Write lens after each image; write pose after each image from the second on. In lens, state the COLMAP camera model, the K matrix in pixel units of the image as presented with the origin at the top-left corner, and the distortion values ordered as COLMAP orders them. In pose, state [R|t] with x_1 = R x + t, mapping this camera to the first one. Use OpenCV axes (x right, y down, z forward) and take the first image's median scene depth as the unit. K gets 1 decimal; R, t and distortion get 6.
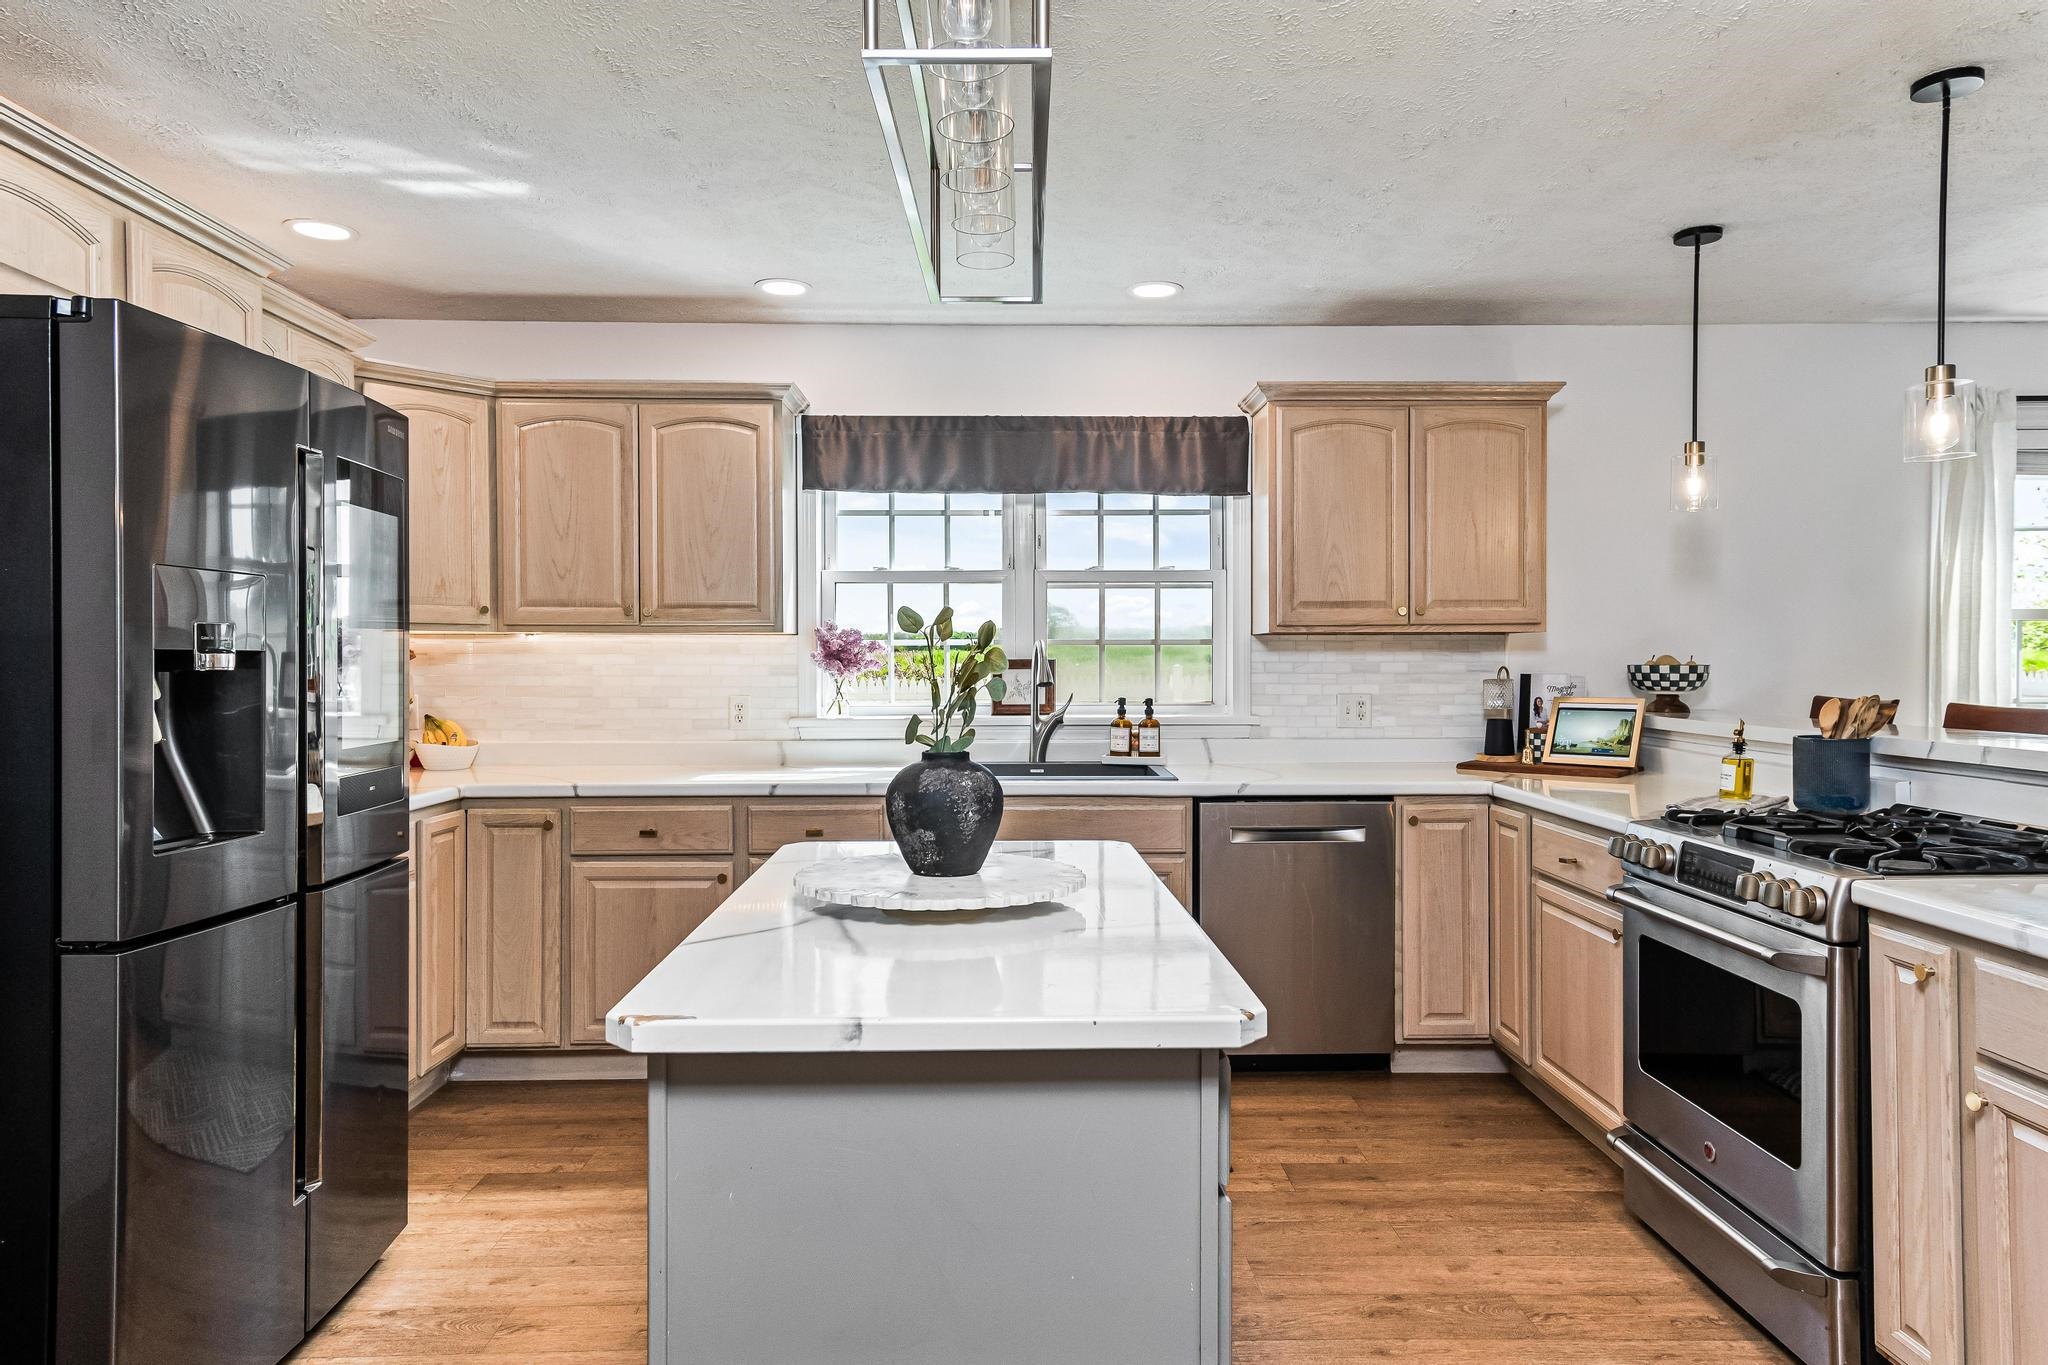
lens RADIAL K [[1287.4, 0, 1024.0], [0, 1287.4, 682.5], [0, 0, 1]] dist [0.027666, 0.000199]
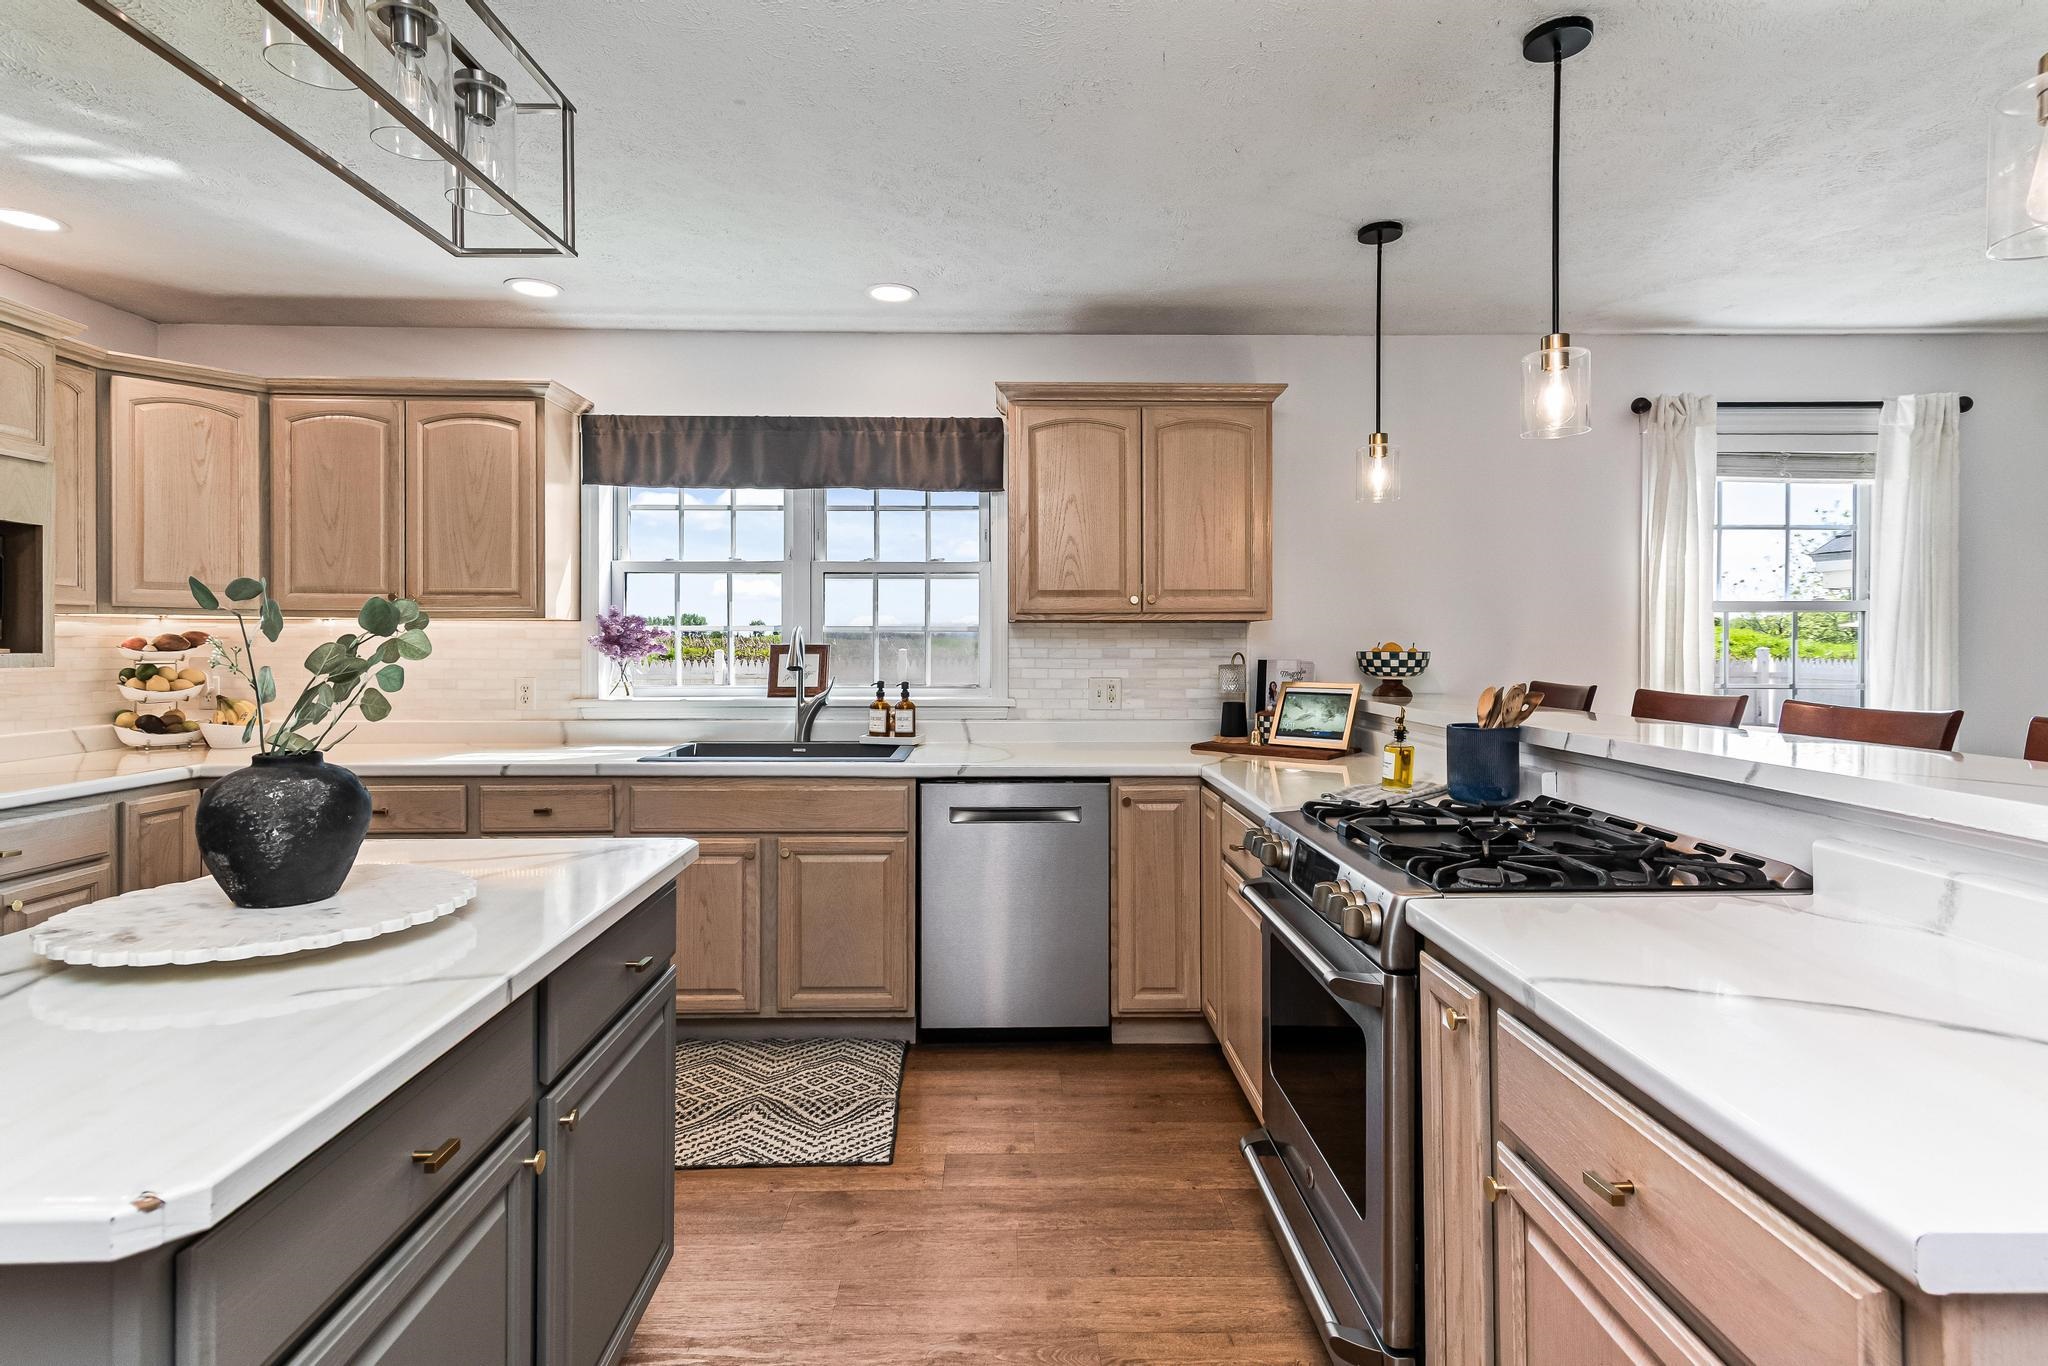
lens RADIAL K [[1022.7, 0, 1018.0], [0, 1022.7, 651.5], [0, 0, 1]] dist [0.018092, -0.000982]
pose [[0.999986, 0.003121, -0.004159, 0.197977], [-0.003171, 0.999921, -0.012197, -0.002669], [0.004121, 0.012210, 0.999917, 0.161842]]
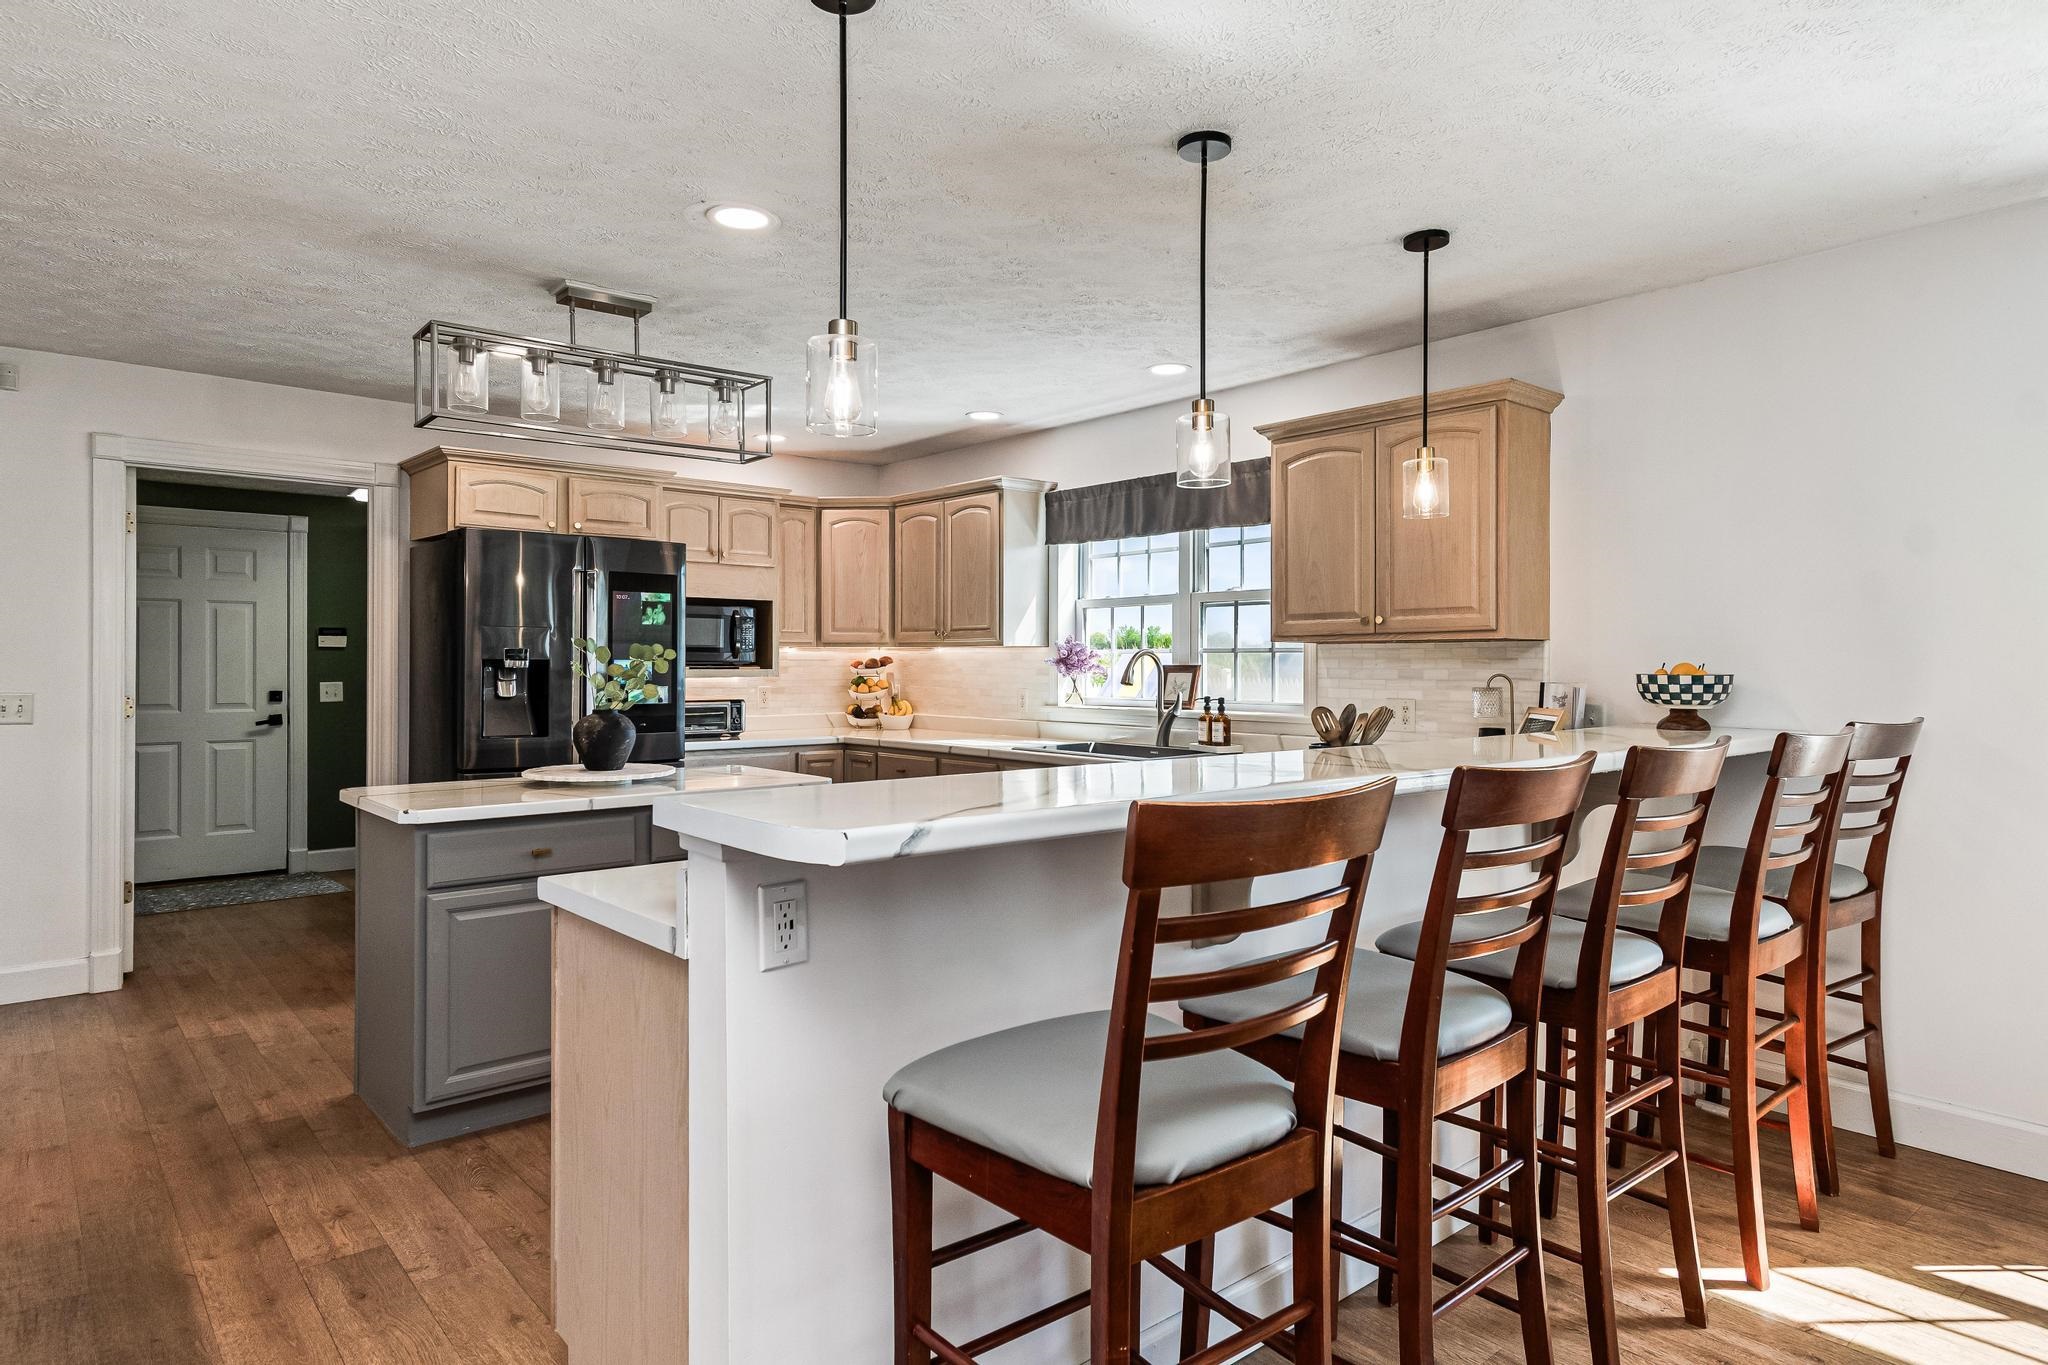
lens RADIAL K [[1178.5, 0, 1019.3], [0, 1178.5, 674.1], [0, 0, 1]] dist [0.021024, 0.000415]
pose [[0.629973, 0.010000, -0.776552, 0.851543], [-0.016551, 0.999863, -0.000551, -0.006192], [0.776440, 0.013200, 0.630052, 0.164313]]
